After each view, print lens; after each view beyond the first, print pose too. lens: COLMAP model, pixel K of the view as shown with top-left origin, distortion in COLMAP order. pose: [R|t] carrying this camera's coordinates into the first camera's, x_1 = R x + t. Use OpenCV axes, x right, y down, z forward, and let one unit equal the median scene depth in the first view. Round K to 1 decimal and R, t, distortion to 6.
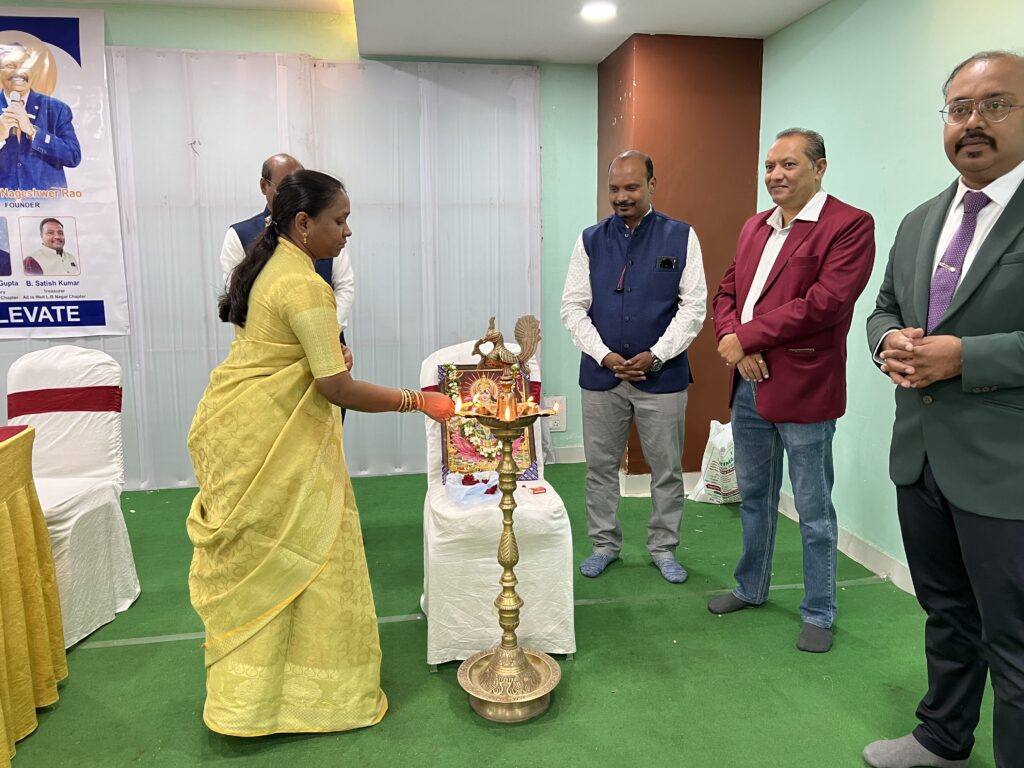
lens RADIAL K [[777.4, 0, 514.7], [0, 777.4, 380.0], [0, 0, 1]] dist [0.024045, -0.036961]
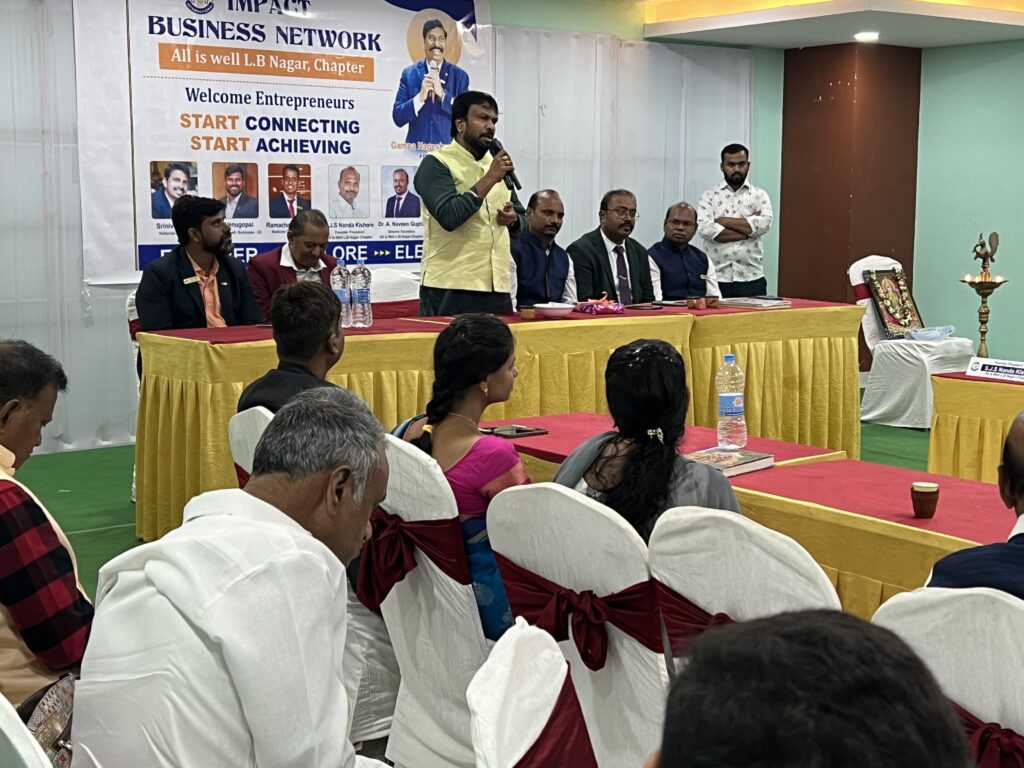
lens RADIAL K [[1487.8, 0, 514.8], [0, 1487.8, 386.5], [0, 0, 1]] dist [0.016796, 0.000000]
pose [[0.895164, -0.047506, 0.443199, -2.123675], [0.063044, 0.997803, -0.020381, 0.237124], [-0.441257, 0.046185, 0.896191, -1.425367]]
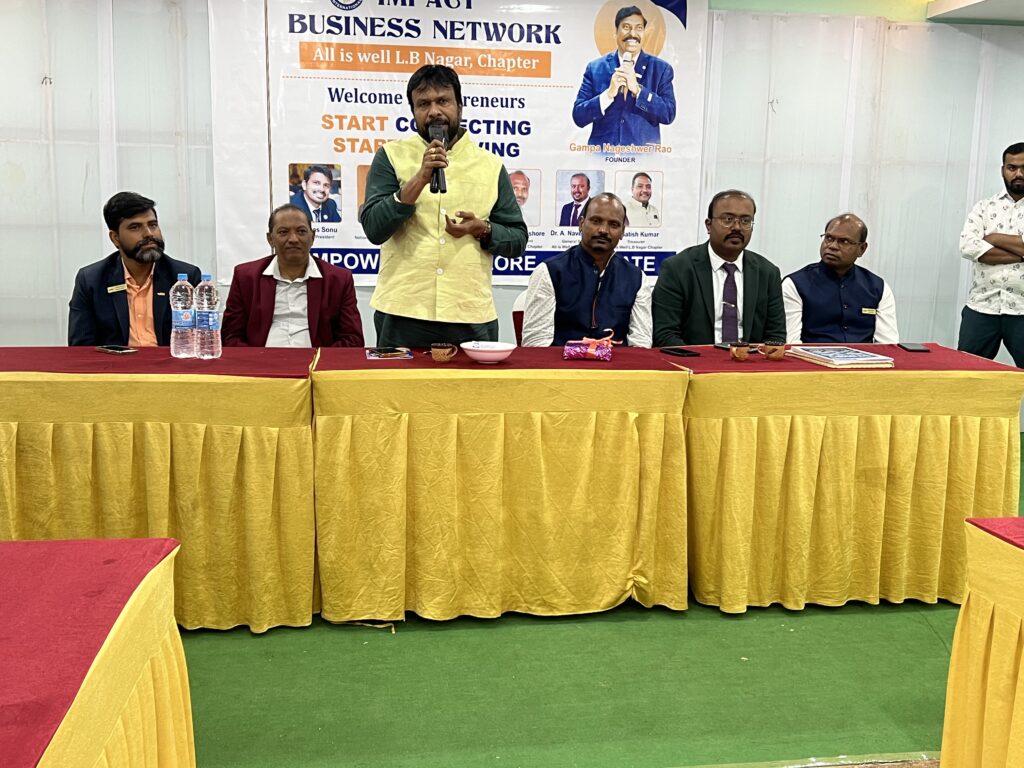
lens RADIAL K [[1097.1, 0, 506.0], [0, 1097.1, 389.8], [0, 0, 1]] dist [0.022434, 0.000000]
pose [[0.998831, 0.029038, -0.038645, -1.008909], [-0.028835, 0.999567, 0.005797, 0.117009], [0.038797, -0.004676, 0.999236, -0.693092]]
